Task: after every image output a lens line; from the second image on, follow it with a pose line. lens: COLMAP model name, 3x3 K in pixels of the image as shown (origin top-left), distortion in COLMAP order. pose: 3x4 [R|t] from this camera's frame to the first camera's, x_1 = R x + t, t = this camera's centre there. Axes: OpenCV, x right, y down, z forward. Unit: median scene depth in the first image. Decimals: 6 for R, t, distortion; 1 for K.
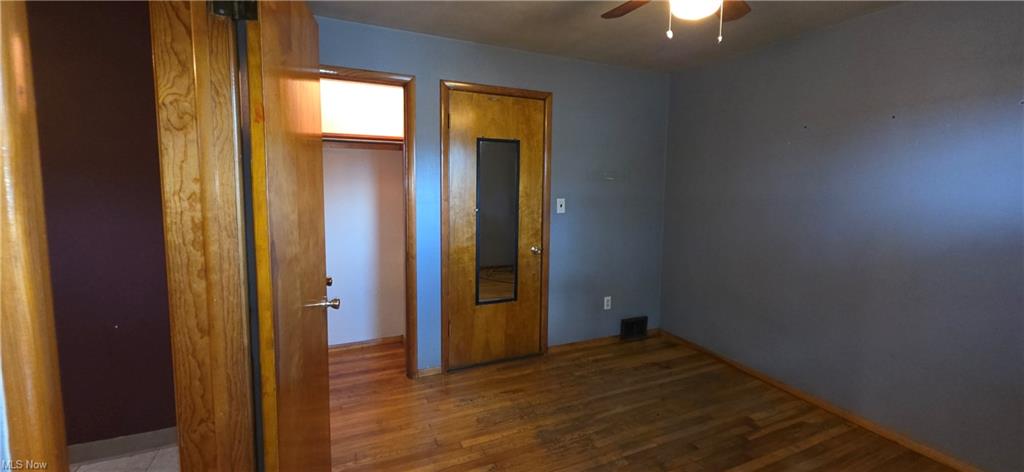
lens RADIAL K [[410.4, 0, 514.9], [0, 410.4, 222.8], [0, 0, 1]] dist [0.001190, 0.000185]
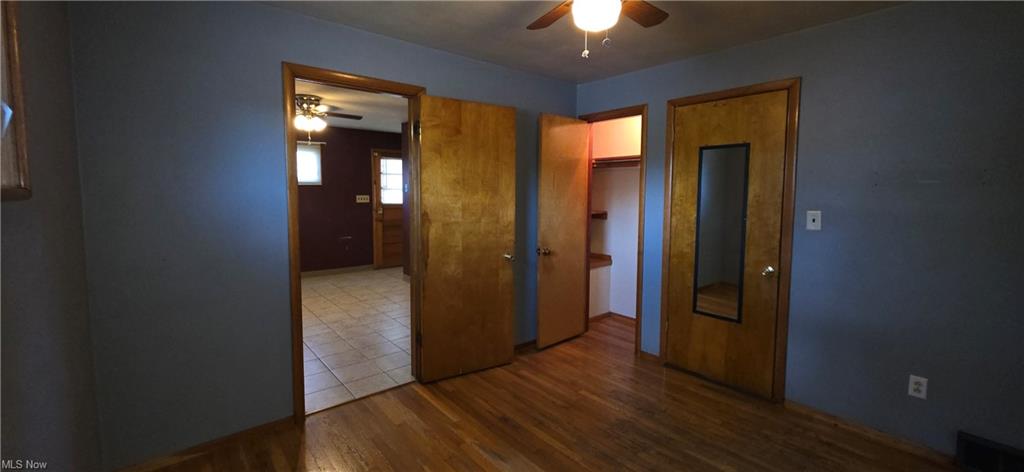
lens RADIAL K [[410.4, 0, 514.9], [0, 410.4, 222.8], [0, 0, 1]] dist [0.001190, 0.000185]
pose [[0.272618, 0.060340, -0.960228, 0.736793], [-0.095389, 0.994809, 0.035432, -0.011996], [0.957382, 0.081936, 0.276959, 0.282822]]
